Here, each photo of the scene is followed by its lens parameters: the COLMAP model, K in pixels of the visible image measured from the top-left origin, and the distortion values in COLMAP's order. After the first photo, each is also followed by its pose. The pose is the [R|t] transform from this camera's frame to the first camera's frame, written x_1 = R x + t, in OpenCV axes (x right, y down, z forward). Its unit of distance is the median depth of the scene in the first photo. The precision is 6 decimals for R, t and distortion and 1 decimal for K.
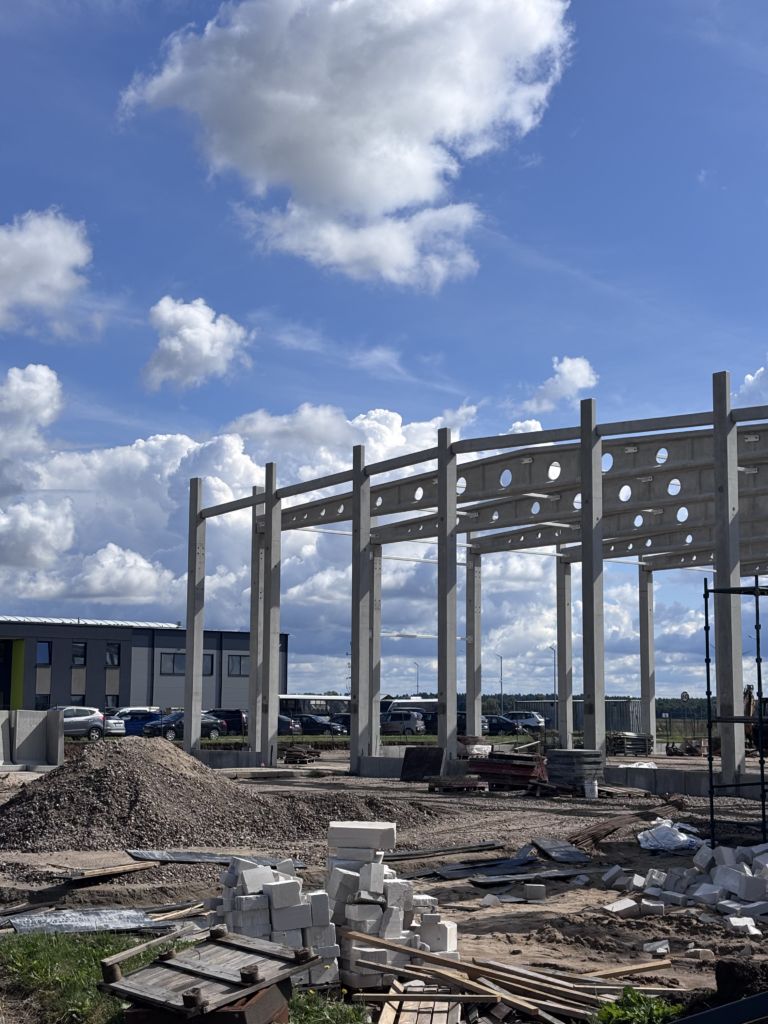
lens RADIAL K [[1524.5, 0, 387.7], [0, 1524.5, 516.0], [0, 0, 1]] dist [0.212973, -0.770775]
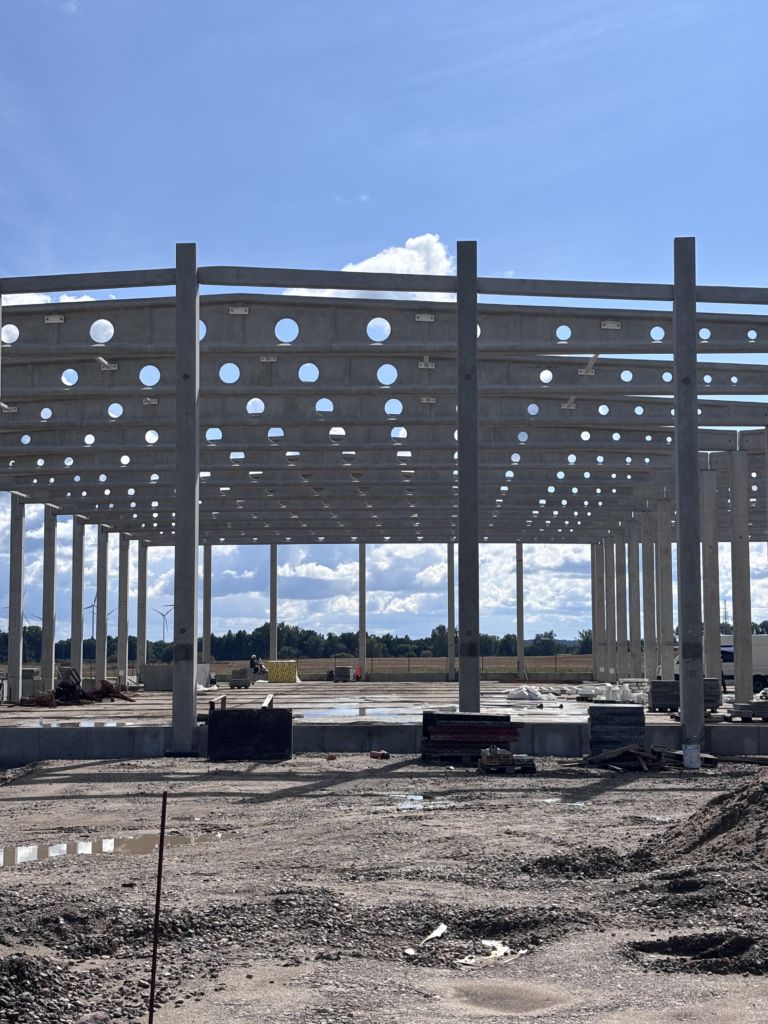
lens RADIAL K [[1524.5, 0, 387.7], [0, 1524.5, 516.0], [0, 0, 1]] dist [0.212973, -0.770775]
pose [[0.665601, 0.055662, 0.744229, -0.384109], [-0.086098, 0.996284, 0.002488, 0.051130], [-0.741325, -0.065733, 0.667920, 0.439878]]
